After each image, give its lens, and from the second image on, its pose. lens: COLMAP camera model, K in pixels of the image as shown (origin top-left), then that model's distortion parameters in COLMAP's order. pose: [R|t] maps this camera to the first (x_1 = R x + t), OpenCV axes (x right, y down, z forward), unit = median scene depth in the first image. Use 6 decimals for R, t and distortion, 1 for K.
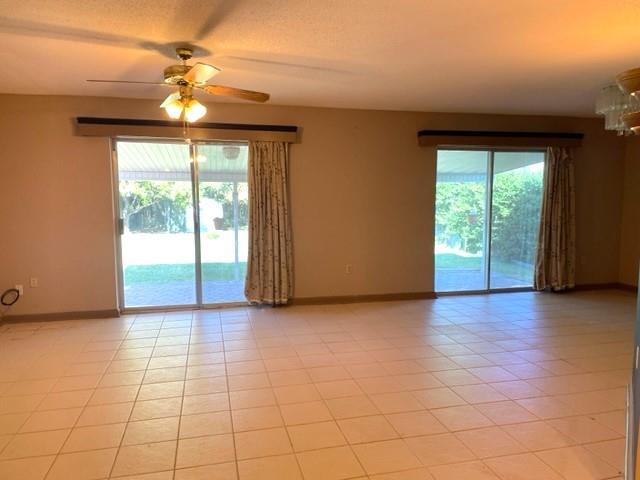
lens RADIAL K [[482.6, 0, 325.4], [0, 482.6, 240.6], [0, 0, 1]] dist [0.107391, -0.142129]
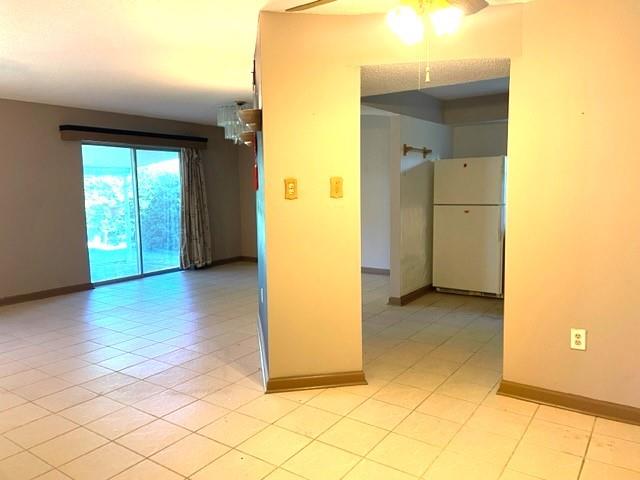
lens RADIAL K [[482.6, 0, 325.4], [0, 482.6, 240.6], [0, 0, 1]] dist [0.107391, -0.142129]
pose [[0.747752, -0.081705, 0.658932, -0.077057], [0.071616, 0.996535, 0.042297, 0.007367], [-0.660105, 0.015562, 0.751013, -0.103497]]
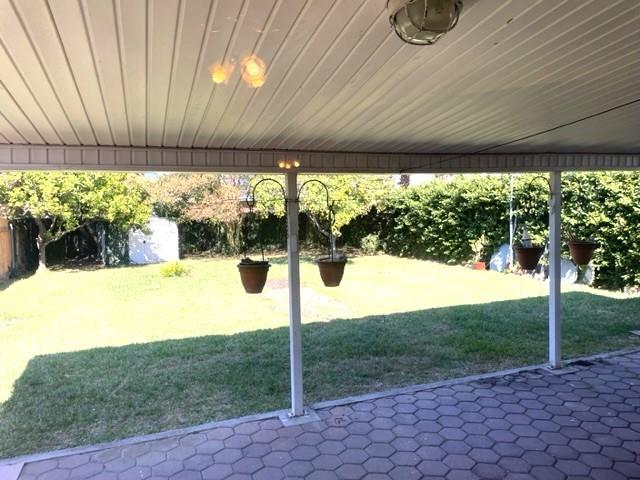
lens RADIAL K [[482.6, 0, 325.4], [0, 482.6, 240.6], [0, 0, 1]] dist [0.107391, -0.142129]
pose [[0.992109, -0.035953, 0.120117, -0.277447], [0.039714, 0.998788, -0.029070, -0.067534], [-0.118926, 0.033611, 0.992334, 0.797717]]
